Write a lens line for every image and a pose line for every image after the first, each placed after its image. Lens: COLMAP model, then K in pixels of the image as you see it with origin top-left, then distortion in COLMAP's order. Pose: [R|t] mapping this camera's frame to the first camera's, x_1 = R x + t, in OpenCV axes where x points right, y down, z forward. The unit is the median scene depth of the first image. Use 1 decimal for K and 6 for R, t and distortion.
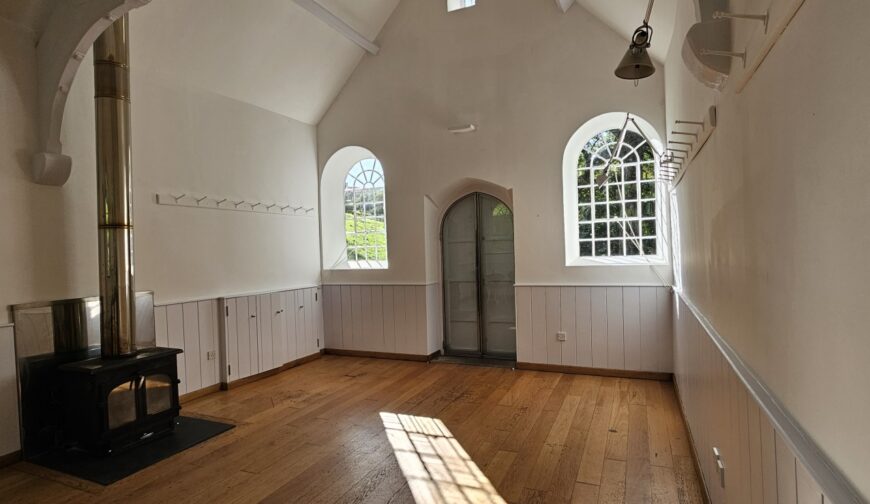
lens RADIAL K [[460.4, 0, 435.2], [0, 460.4, 248.3], [0, 0, 1]] dist [0.004854, -0.001511]
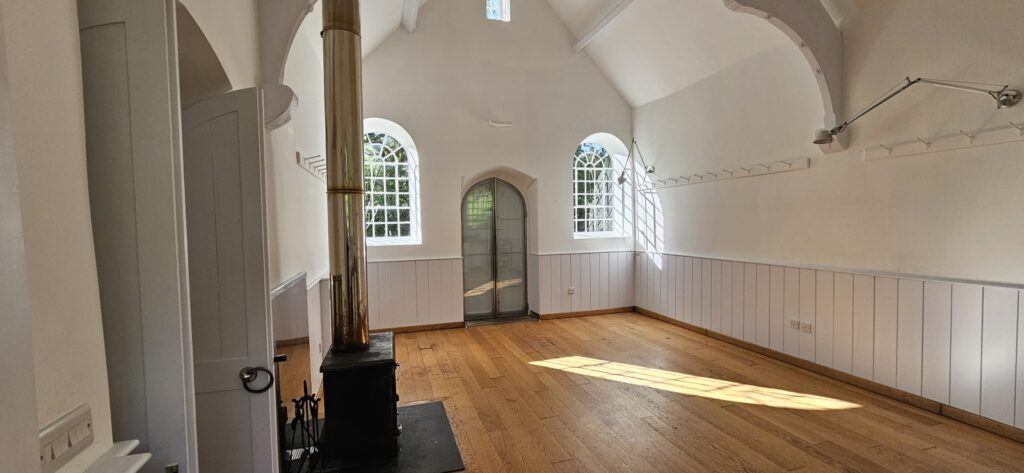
lens RADIAL K [[425.0, 0, 518.2], [0, 425.0, 237.3], [0, 0, 1]] dist [-0.001239, -0.000727]
pose [[0.747444, -0.003634, 0.664315, -0.698200], [-0.003277, 0.999953, 0.009157, 0.023609], [-0.664316, -0.009021, 0.747397, 0.176174]]
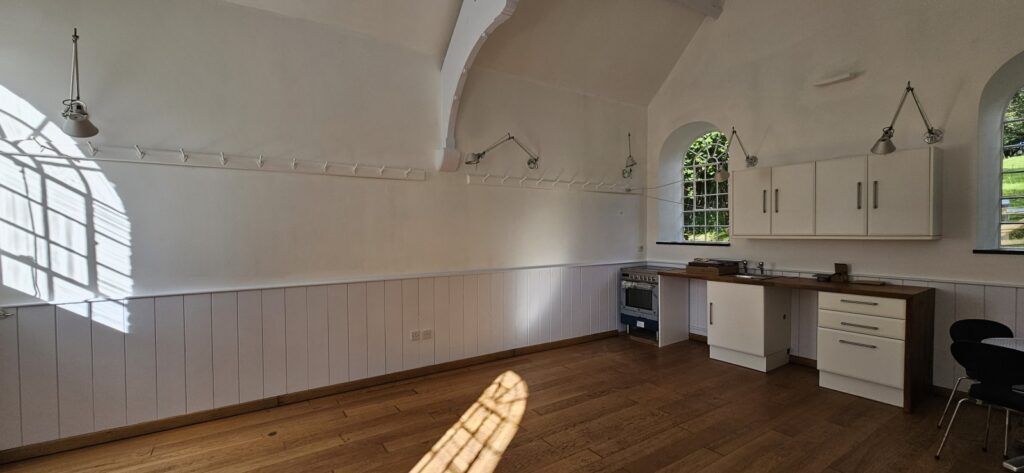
lens RADIAL K [[425.0, 0, 516.8], [0, 425.0, 242.5], [0, 0, 1]] dist [-0.001239, -0.000727]
pose [[-0.850439, 0.016645, 0.525810, -0.345081], [0.032510, 0.999252, 0.020949, 0.007504], [-0.525068, 0.034909, -0.850344, 1.032211]]
